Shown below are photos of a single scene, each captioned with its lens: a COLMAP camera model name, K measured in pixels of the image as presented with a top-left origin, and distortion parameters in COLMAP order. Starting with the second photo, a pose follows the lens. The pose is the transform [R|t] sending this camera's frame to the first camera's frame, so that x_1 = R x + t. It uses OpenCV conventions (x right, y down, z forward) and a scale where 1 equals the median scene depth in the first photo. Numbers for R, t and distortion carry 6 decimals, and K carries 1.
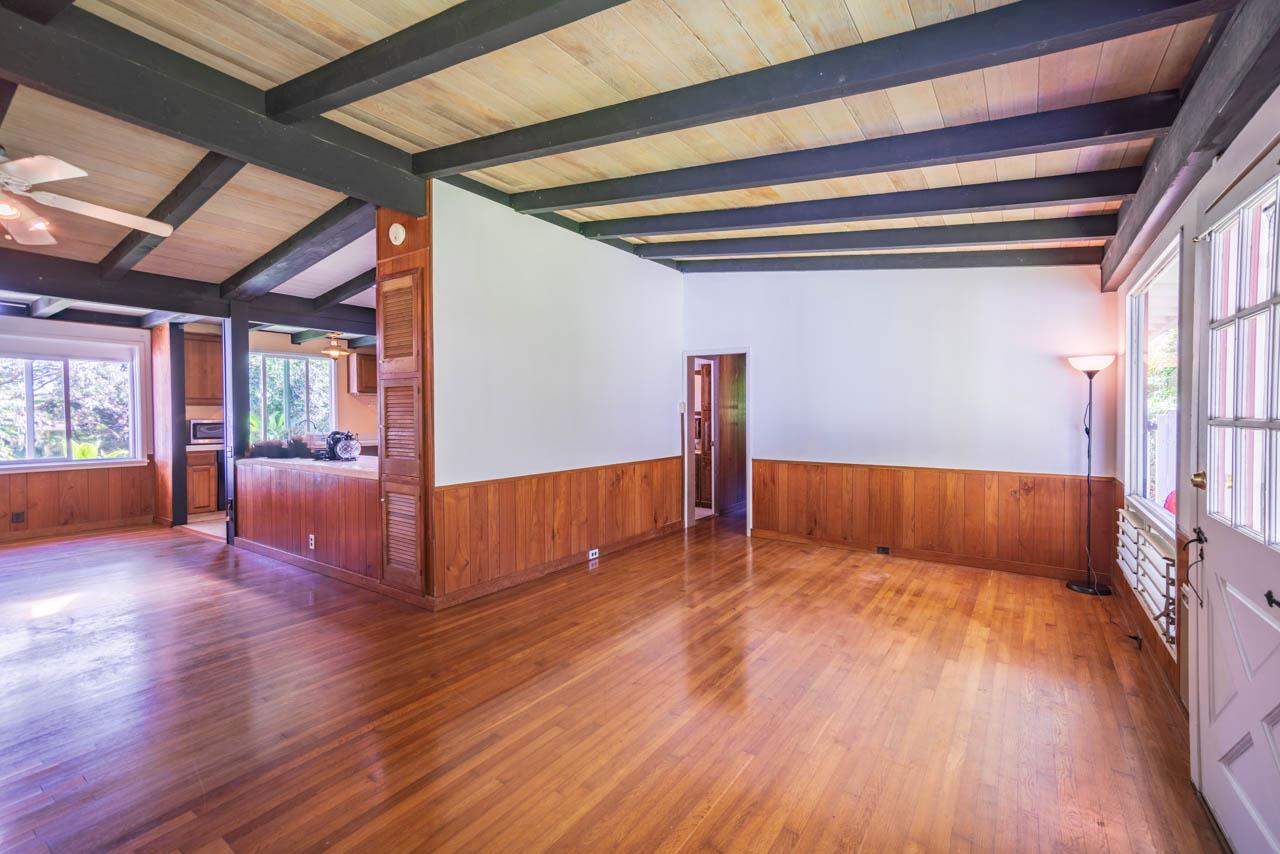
lens RADIAL K [[553.6, 0, 679.8], [0, 553.6, 420.9], [0, 0, 1]] dist [-0.053252, 0.029709]
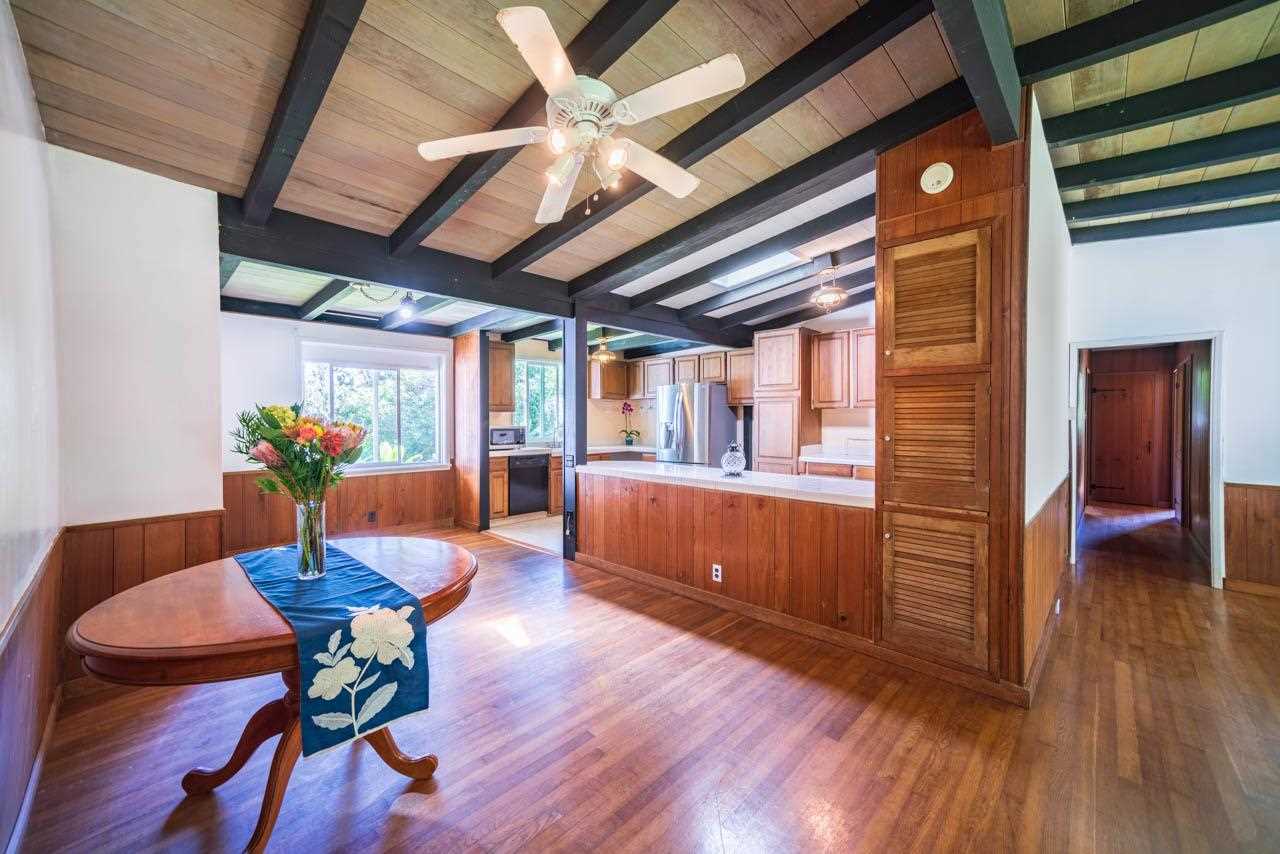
lens RADIAL K [[505.5, 0, 632.7], [0, 505.5, 420.9], [0, 0, 1]] dist [-0.000278, 0.007244]
pose [[0.973045, 0.001737, -0.230607, -0.509572], [-0.003925, 0.999952, -0.009027, -0.004820], [0.230581, 0.009689, 0.973005, 0.163983]]
